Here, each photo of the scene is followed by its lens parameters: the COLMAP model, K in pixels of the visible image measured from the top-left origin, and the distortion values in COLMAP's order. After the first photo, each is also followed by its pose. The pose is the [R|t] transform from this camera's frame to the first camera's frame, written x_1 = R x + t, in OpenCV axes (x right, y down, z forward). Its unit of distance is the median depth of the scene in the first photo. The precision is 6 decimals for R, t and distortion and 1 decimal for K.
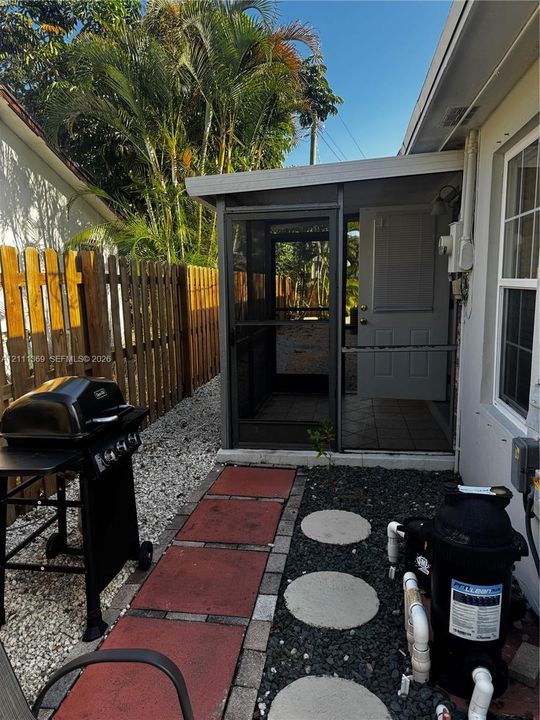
lens RADIAL K [[499.7, 0, 270.7], [0, 499.7, 361.1], [0, 0, 1]] dist [0.009897, -0.022550]
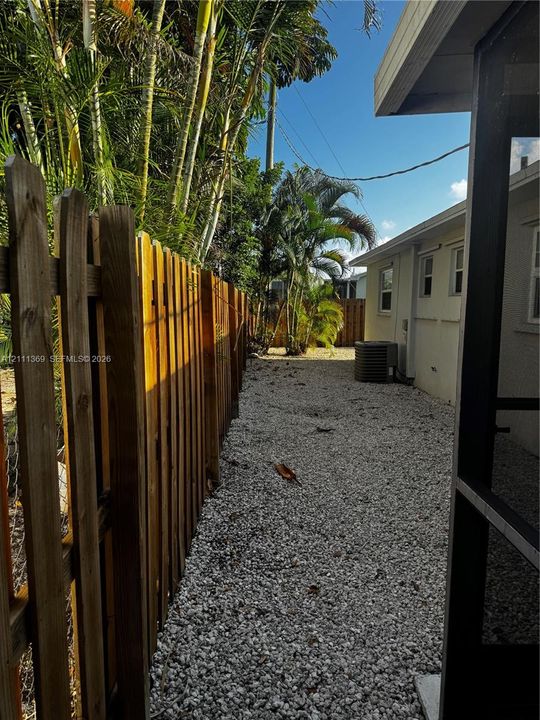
lens RADIAL K [[499.7, 0, 269.1], [0, 499.7, 360.8], [0, 0, 1]] dist [0.009897, -0.022550]
pose [[0.987478, 0.007854, 0.157563, -0.109321], [-0.001219, 0.999110, -0.042167, -0.088190], [-0.157754, 0.041447, 0.986608, 0.585218]]
